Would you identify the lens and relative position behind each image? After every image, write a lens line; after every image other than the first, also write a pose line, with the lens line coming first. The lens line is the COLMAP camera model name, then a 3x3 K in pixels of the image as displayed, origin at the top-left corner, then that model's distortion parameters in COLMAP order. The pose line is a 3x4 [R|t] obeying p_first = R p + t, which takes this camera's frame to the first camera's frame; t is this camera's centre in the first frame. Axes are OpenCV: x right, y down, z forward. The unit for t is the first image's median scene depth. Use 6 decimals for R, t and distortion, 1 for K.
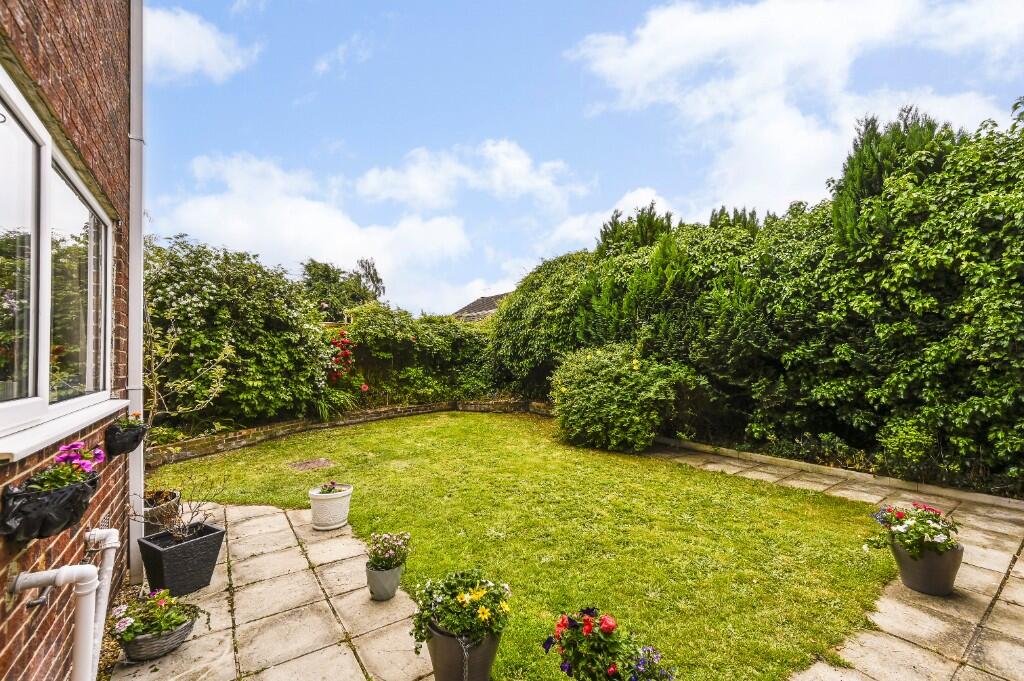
lens RADIAL K [[430.1, 0, 512.0], [0, 430.1, 340.5], [0, 0, 1]] dist [0.000299, 0.000152]
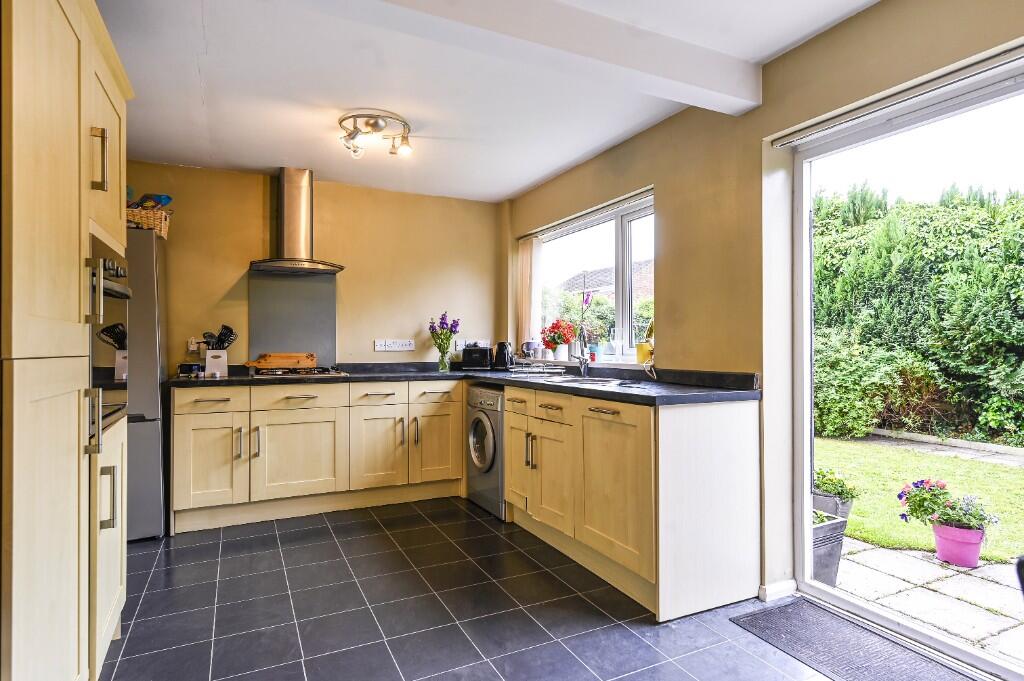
lens RADIAL K [[557.9, 0, 512.0], [0, 557.9, 340.5], [0, 0, 1]] dist [0.000916, 0.000027]
pose [[0.988965, 0.016090, -0.147272, -0.310030], [-0.012279, 0.999567, 0.026745, 0.009731], [0.147639, -0.024641, 0.988734, -0.389051]]
